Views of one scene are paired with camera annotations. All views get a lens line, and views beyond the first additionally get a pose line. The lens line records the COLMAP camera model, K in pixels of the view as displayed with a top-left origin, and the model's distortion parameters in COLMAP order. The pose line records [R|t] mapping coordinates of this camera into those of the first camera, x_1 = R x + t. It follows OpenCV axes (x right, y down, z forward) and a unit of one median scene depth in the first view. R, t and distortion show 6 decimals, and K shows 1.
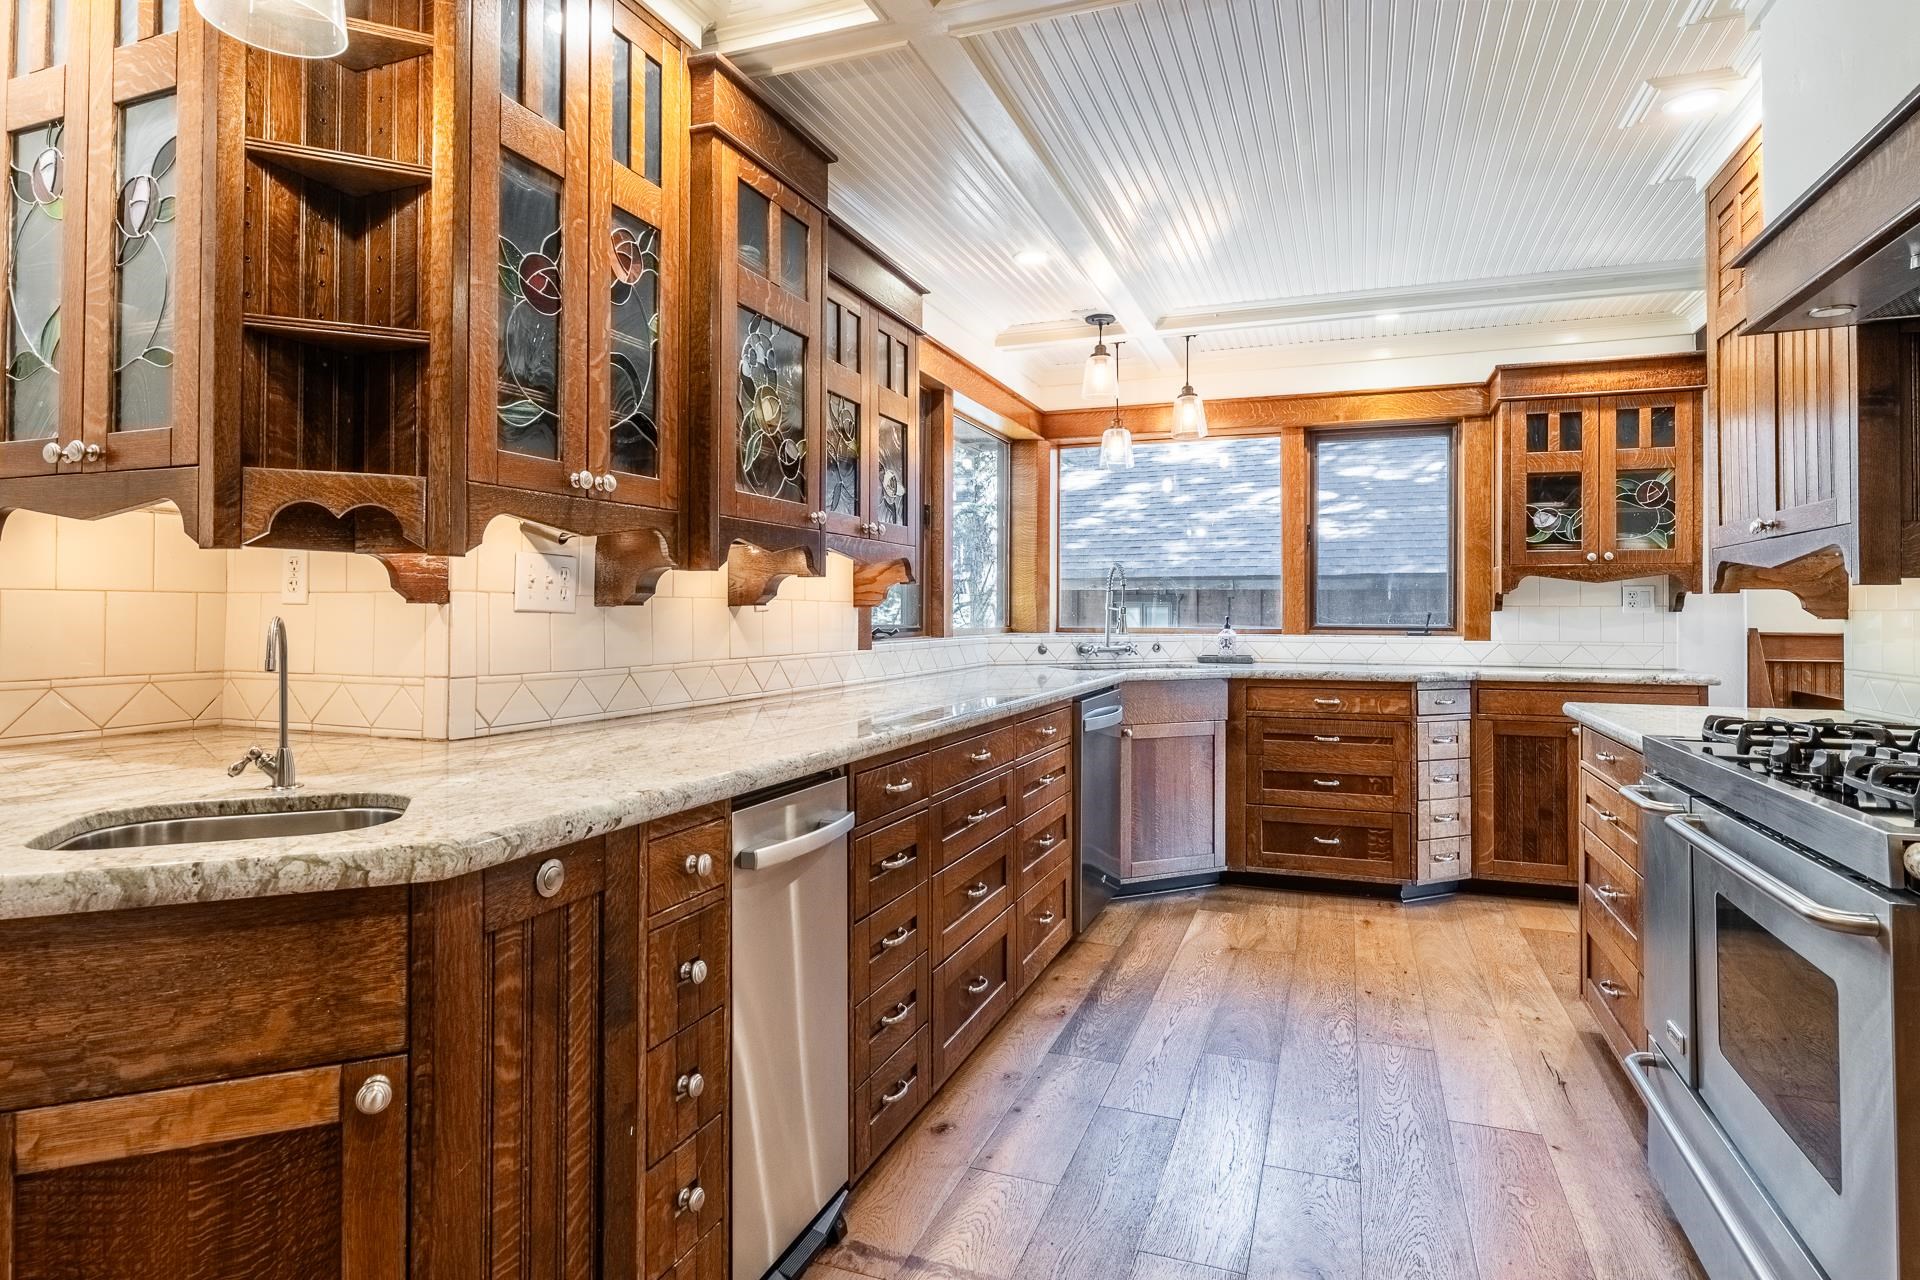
lens RADIAL K [[1009.5, 0, 965.7], [0, 1009.5, 621.3], [0, 0, 1]] dist [-0.006694, -0.000658]
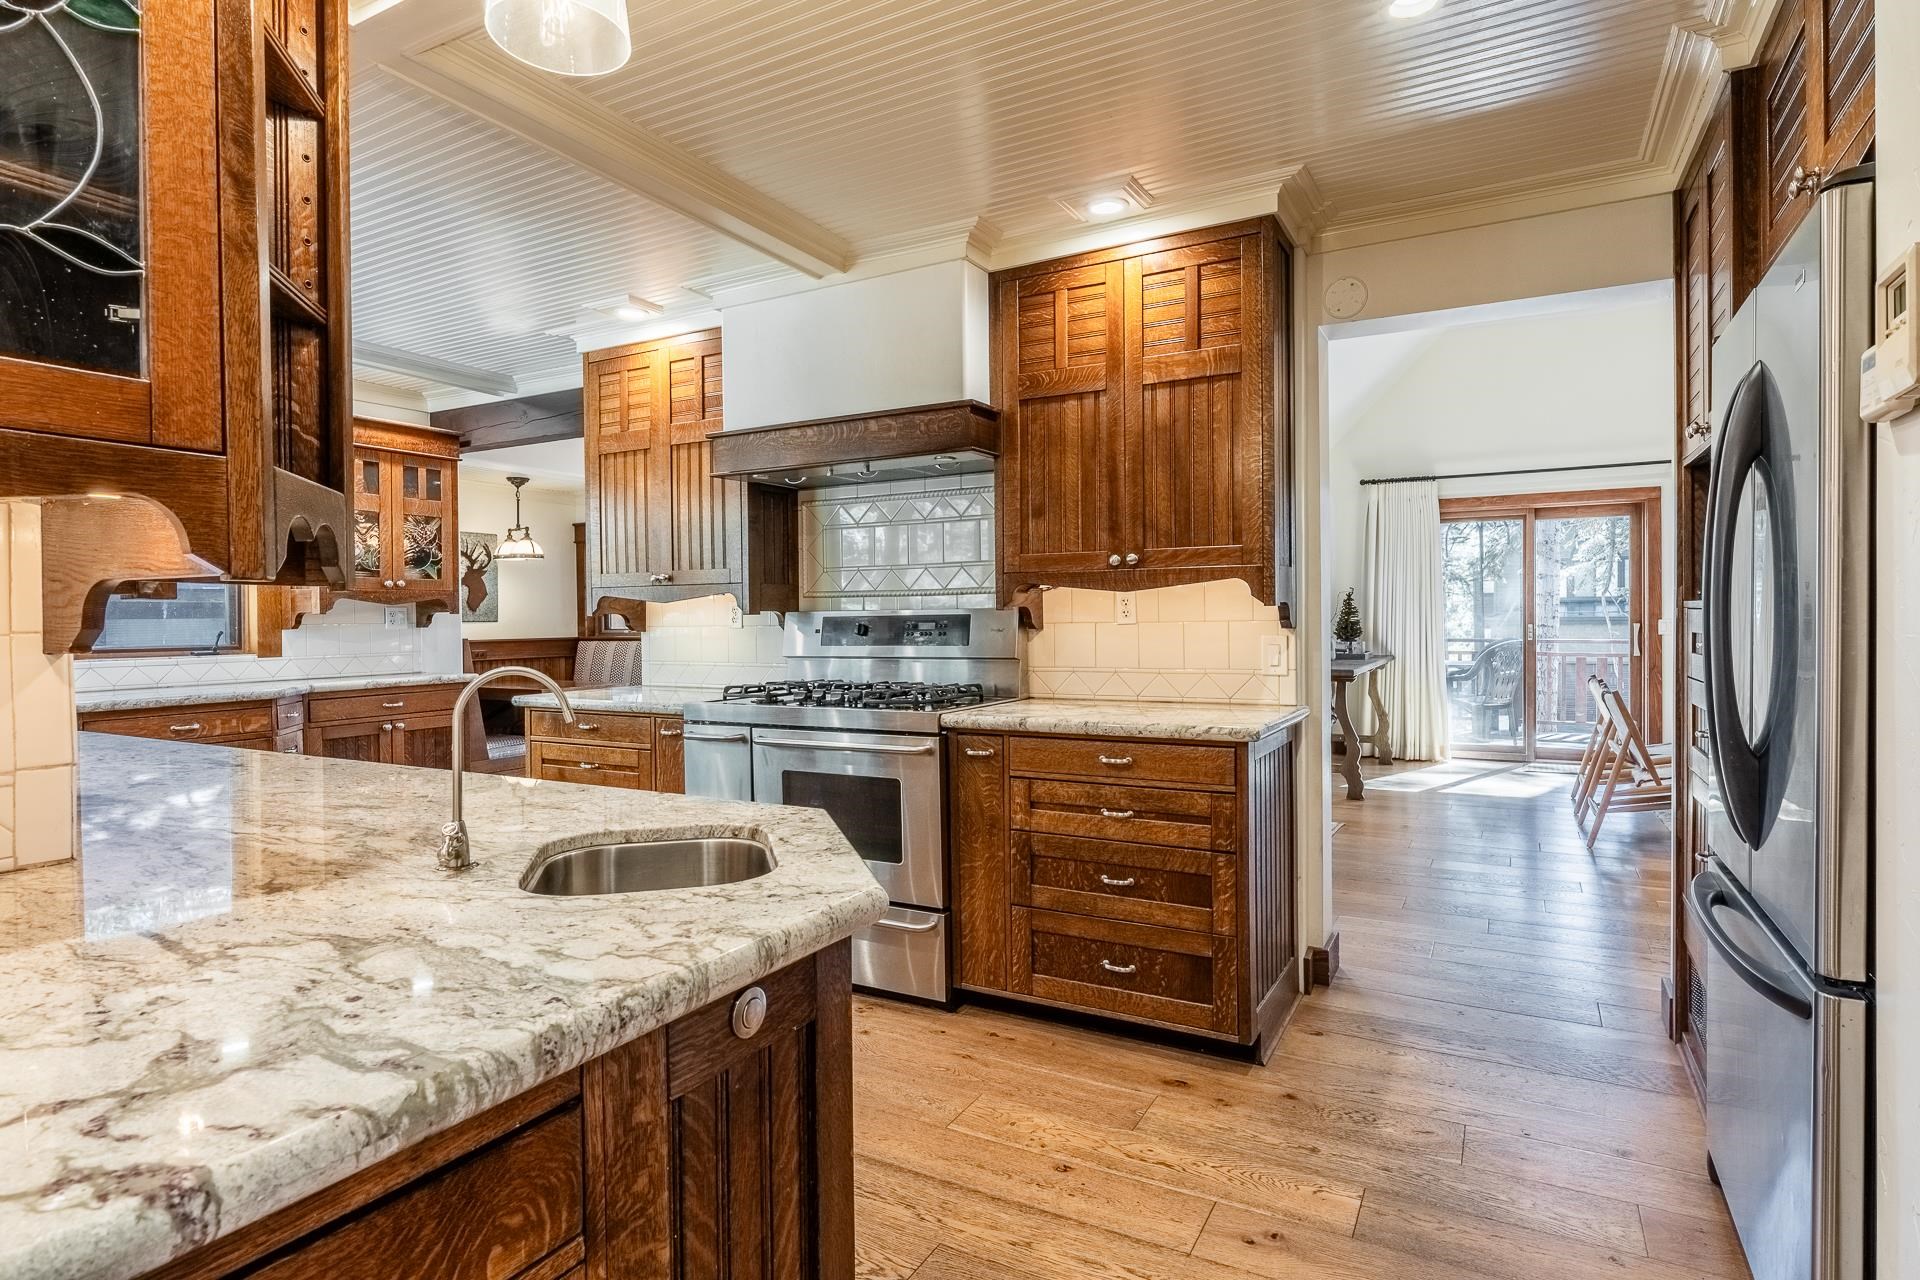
lens RADIAL K [[1009.5, 0, 957.1], [0, 1009.5, 633.7], [0, 0, 1]] dist [-0.006694, -0.000658]
pose [[0.156571, -0.021593, 0.987431, -0.469805], [0.020047, 0.999624, 0.018681, -0.012270], [-0.987463, 0.016870, 0.156945, 0.133949]]
